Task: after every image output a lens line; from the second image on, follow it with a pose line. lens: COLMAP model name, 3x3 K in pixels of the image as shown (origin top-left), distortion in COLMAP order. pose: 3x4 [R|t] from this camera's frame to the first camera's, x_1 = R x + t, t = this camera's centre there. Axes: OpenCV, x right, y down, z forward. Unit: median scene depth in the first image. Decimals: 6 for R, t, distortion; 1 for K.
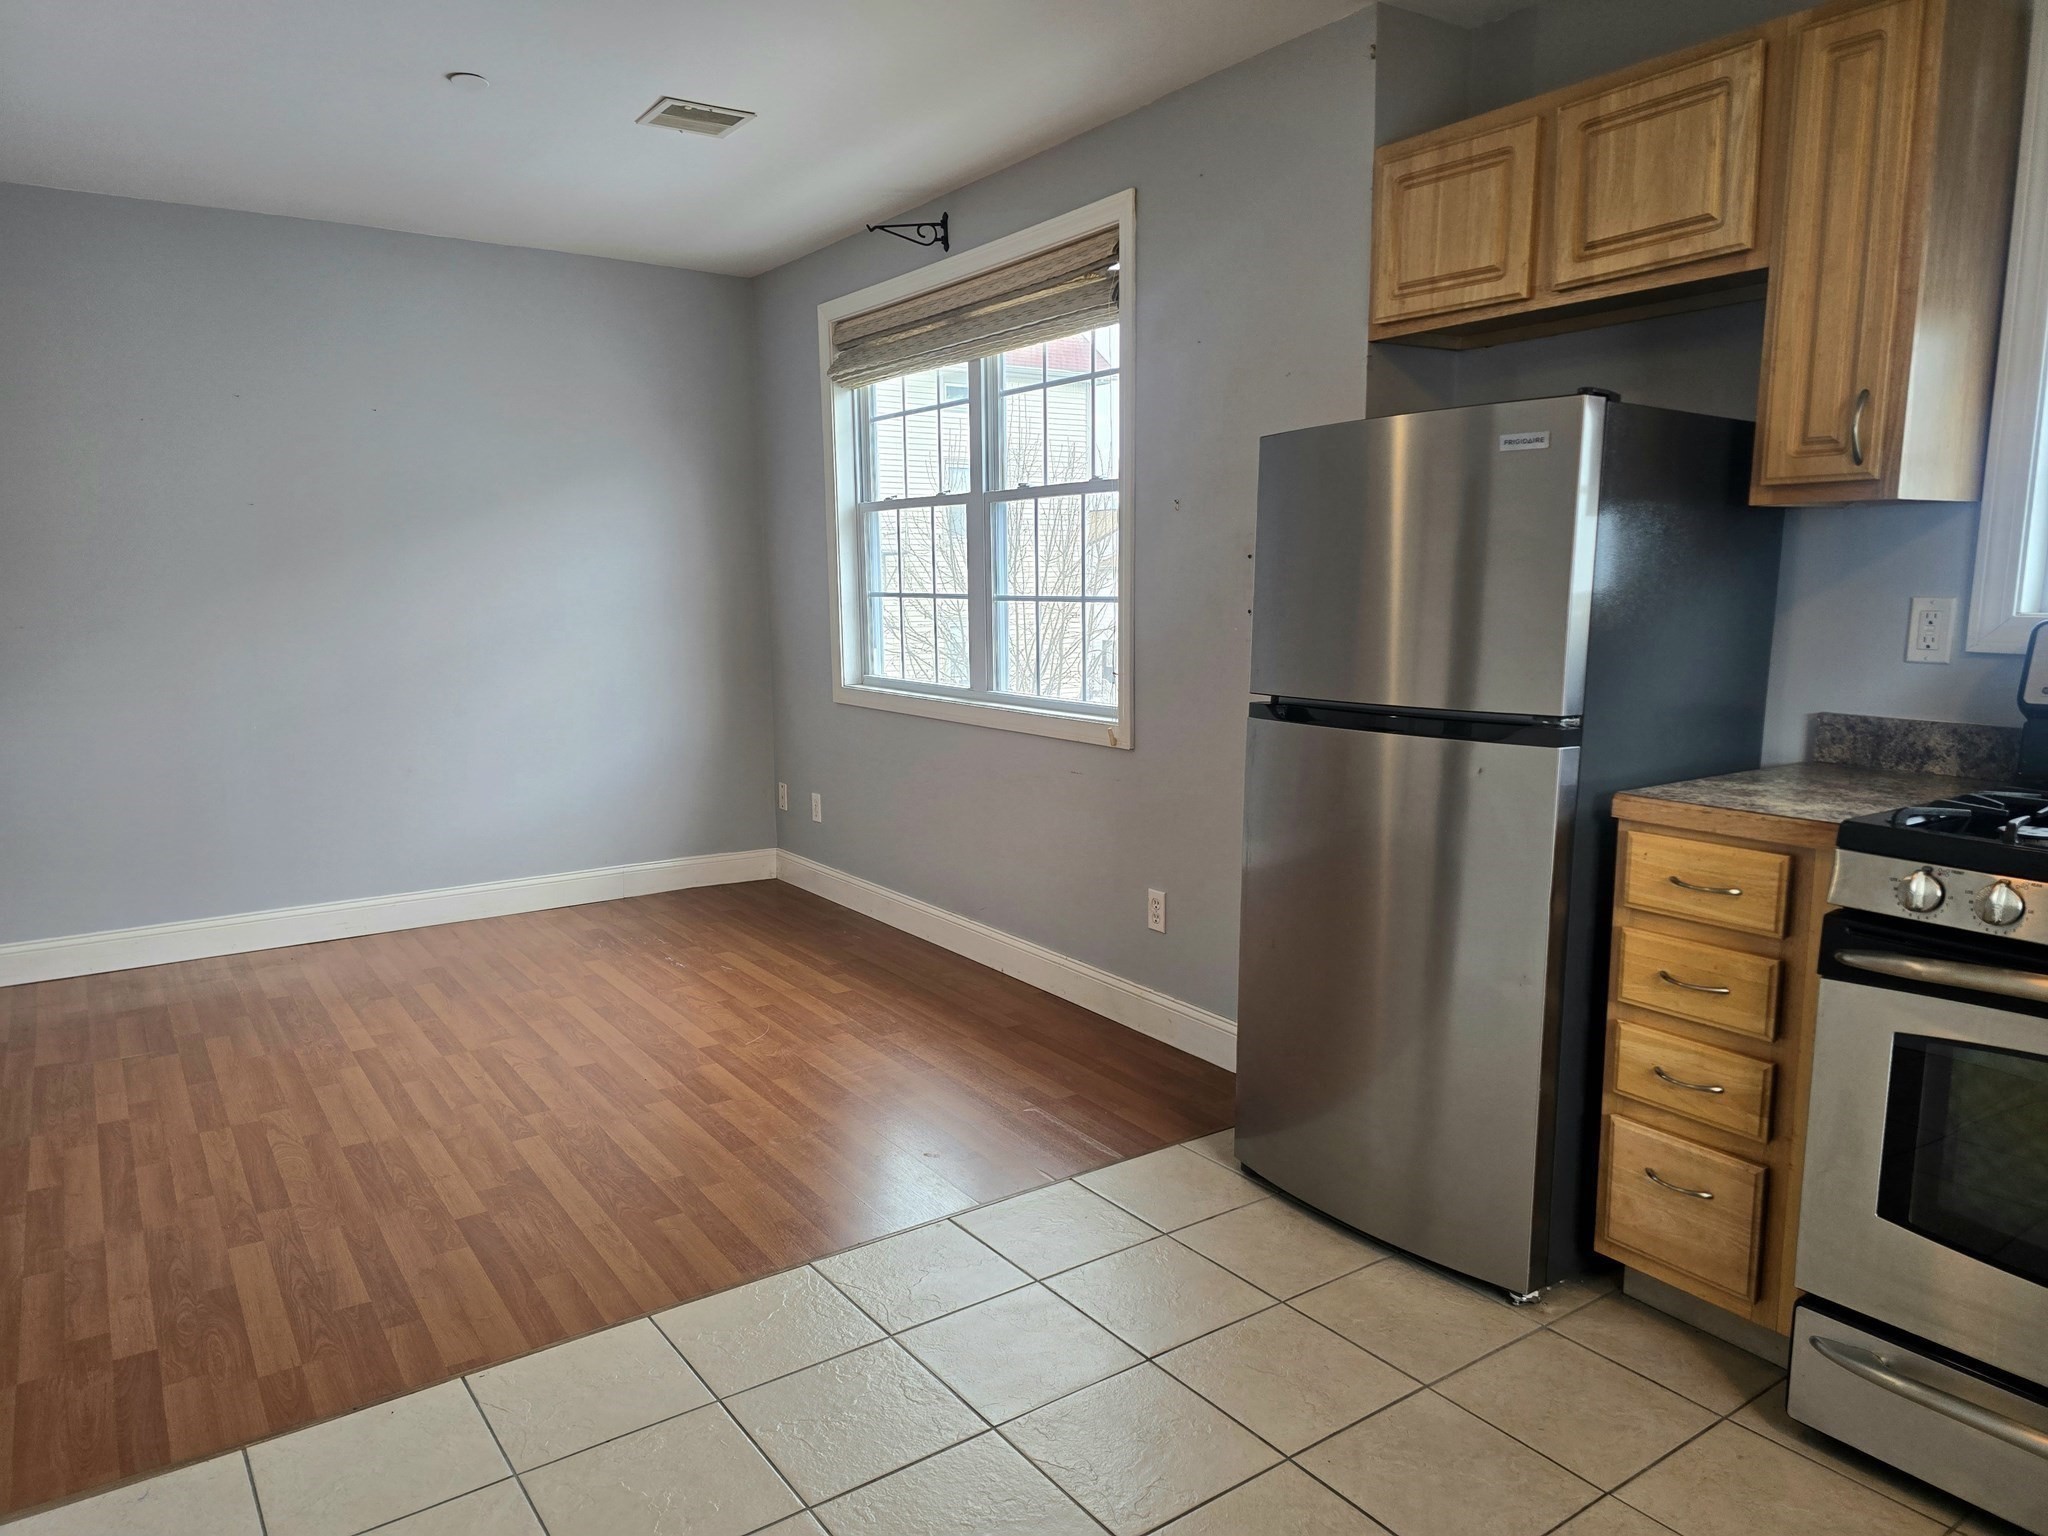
lens RADIAL K [[1359.1, 0, 1017.5], [0, 1359.1, 795.3], [0, 0, 1]] dist [0.075129, -0.067077]
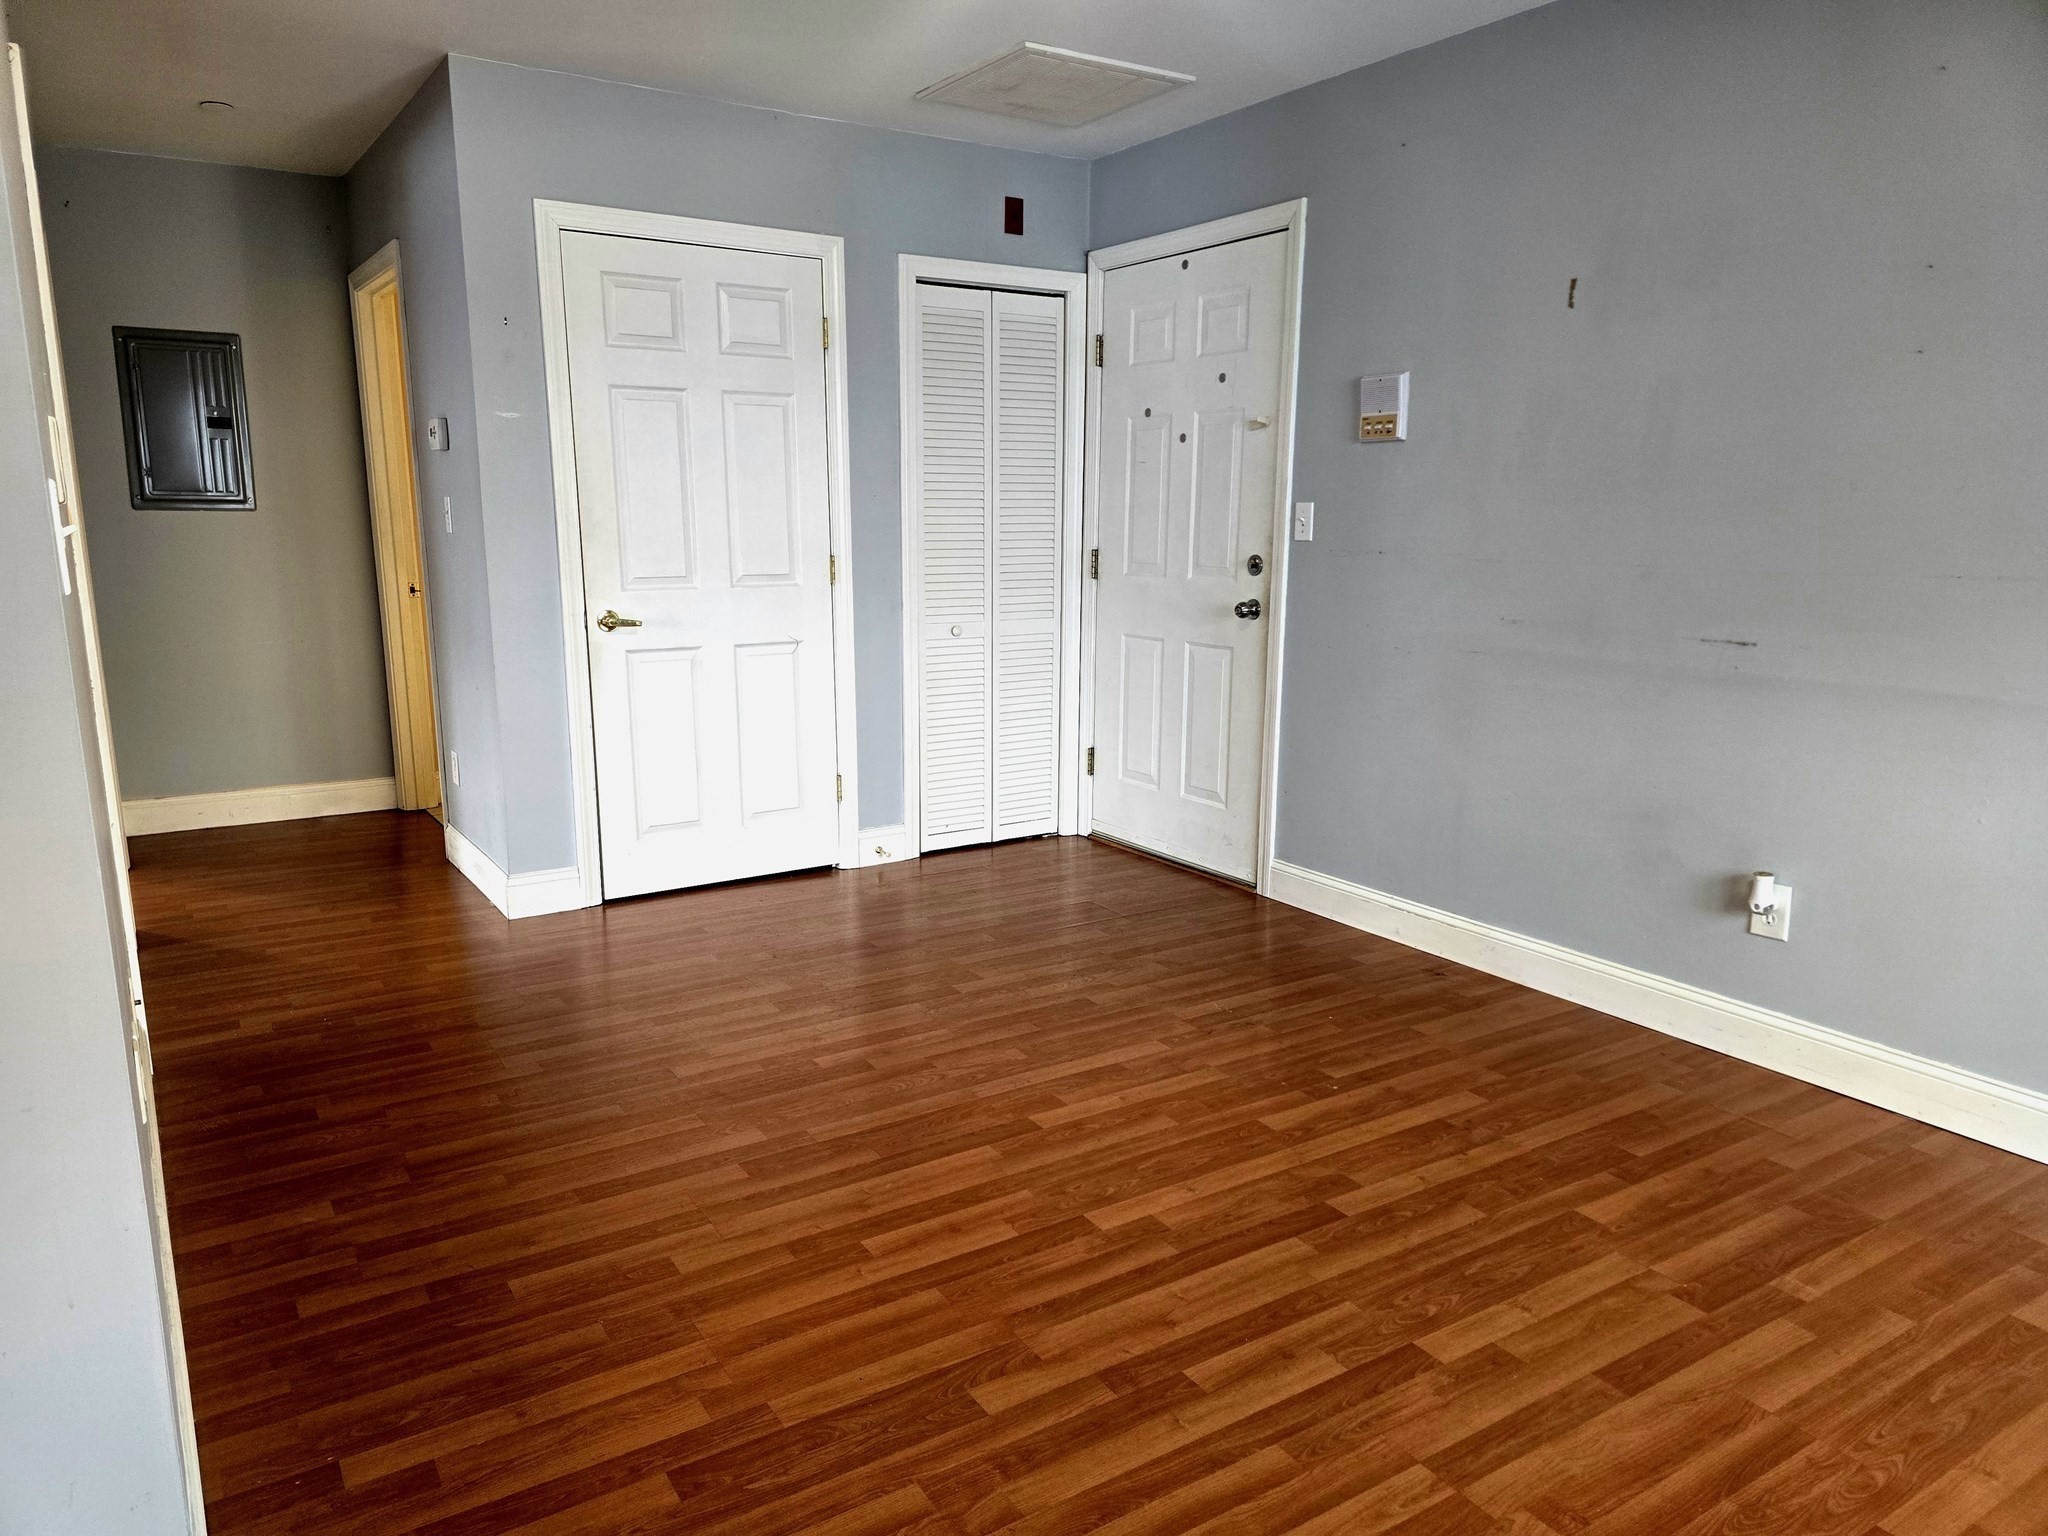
lens RADIAL K [[1359.1, 0, 1012.6], [0, 1359.1, 794.1], [0, 0, 1]] dist [0.075129, -0.067077]
pose [[-0.035622, 0.216911, -0.975541, -0.078679], [-0.162652, 0.961887, 0.219814, -0.120962], [0.986040, 0.166504, 0.001017, 0.758871]]
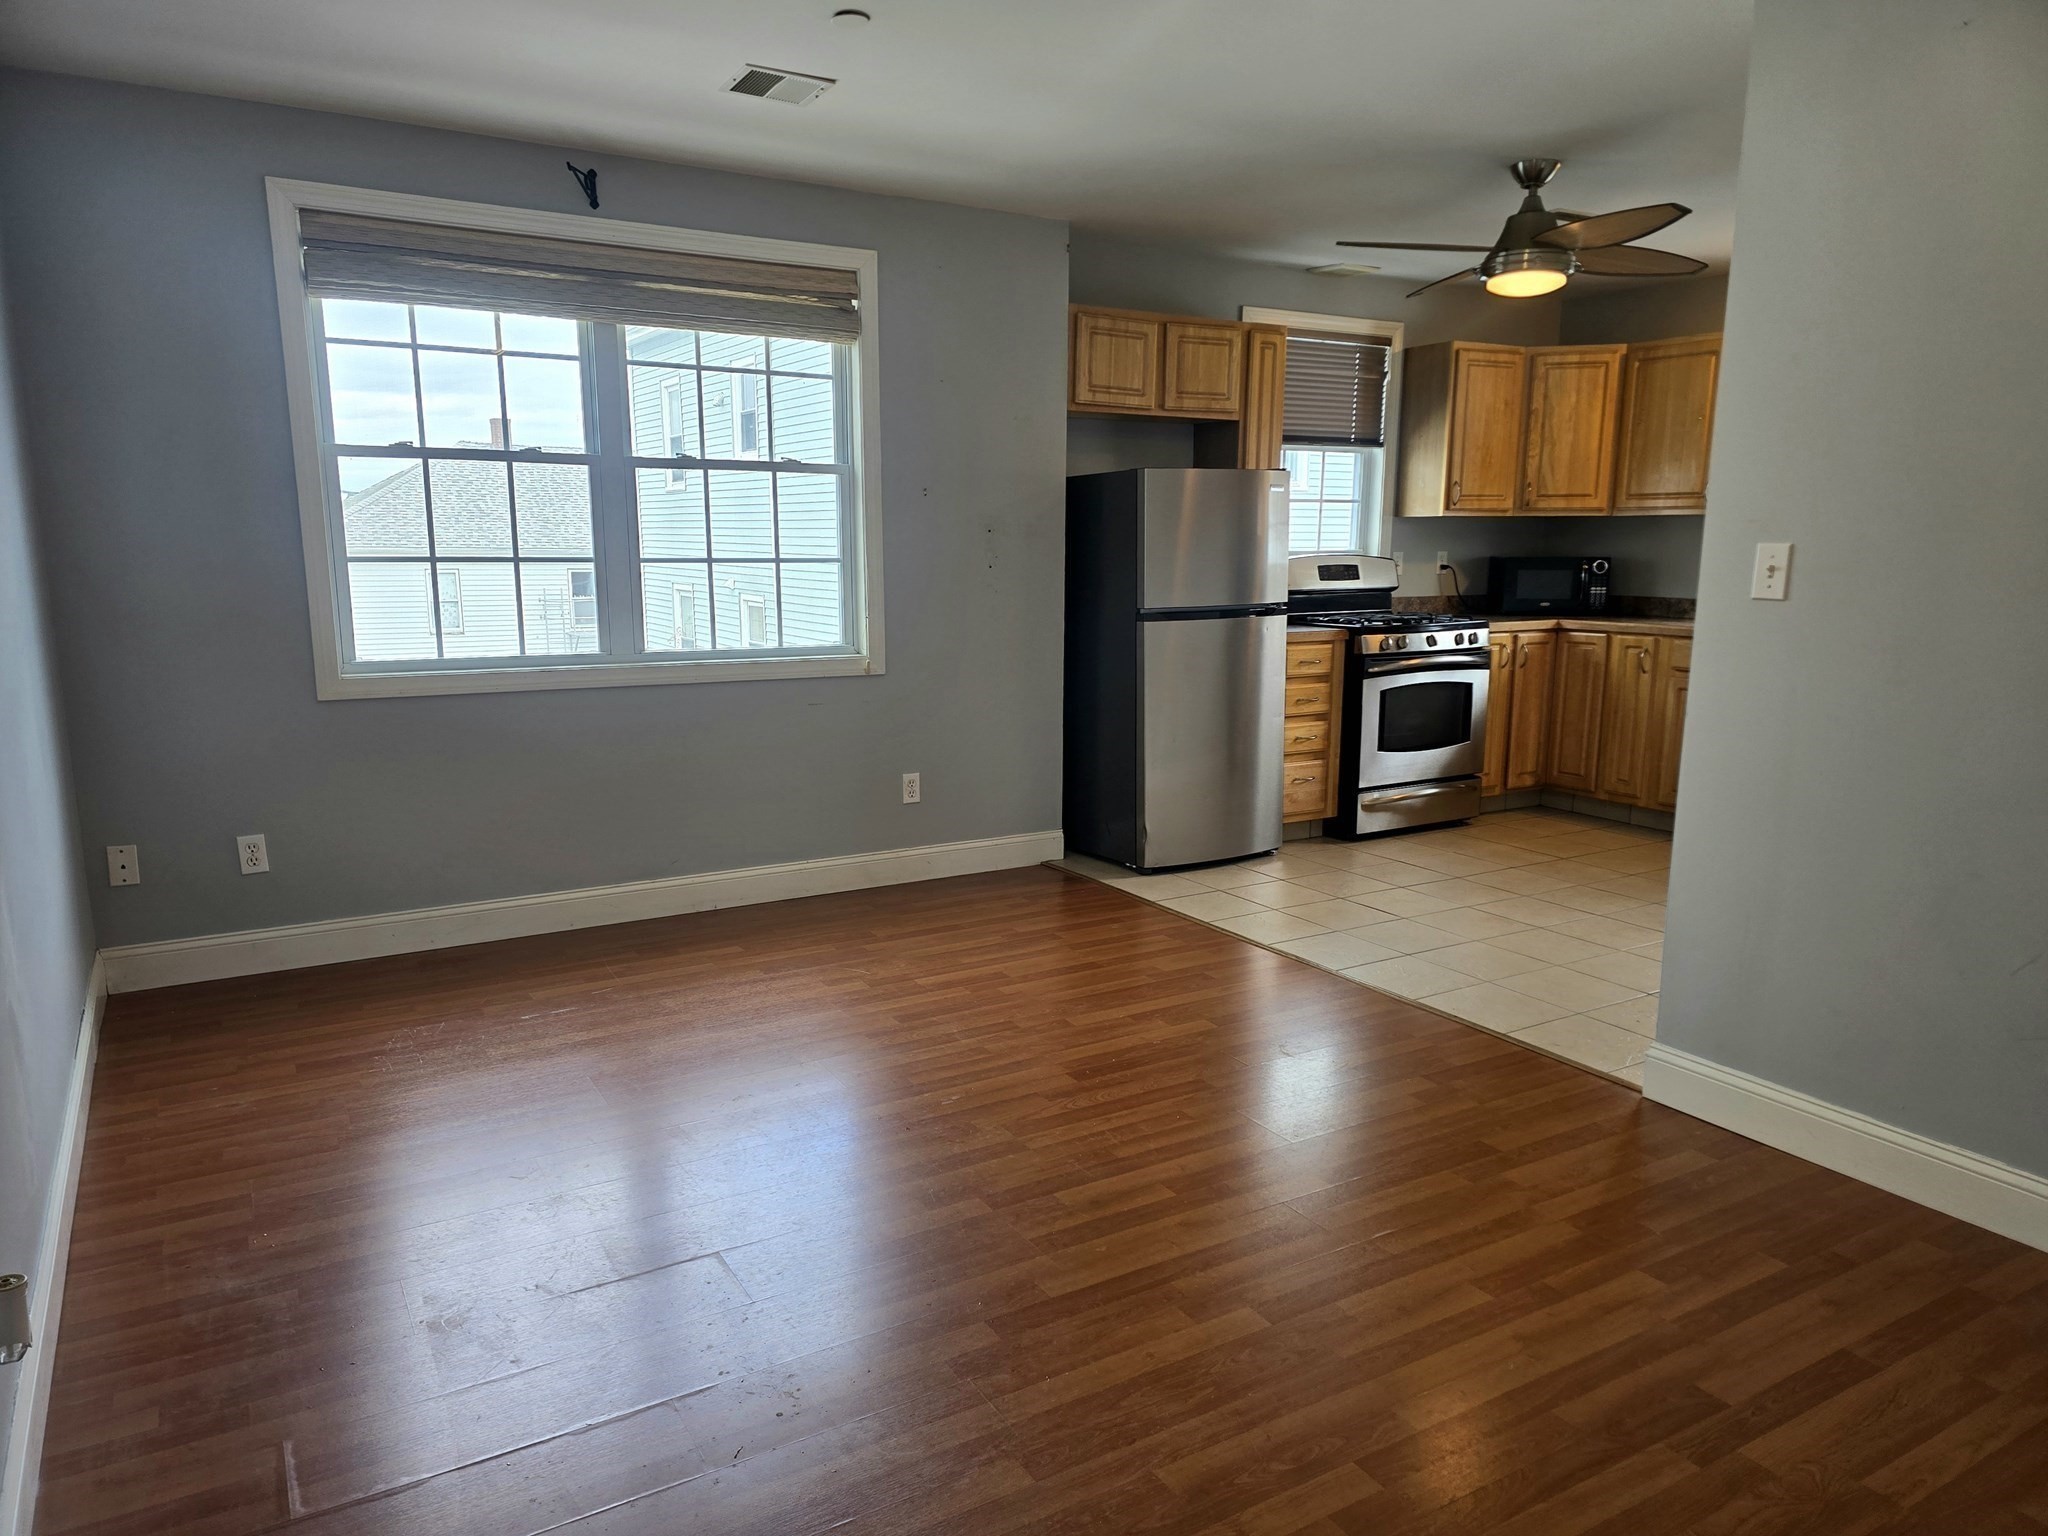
lens RADIAL K [[1359.1, 0, 1037.3], [0, 1359.1, 798.4], [0, 0, 1]] dist [0.075129, -0.067077]
pose [[0.060301, -0.183269, 0.981212, -1.397535], [0.154979, 0.972799, 0.172173, -0.137014], [-0.986076, 0.141685, 0.087064, 0.854265]]
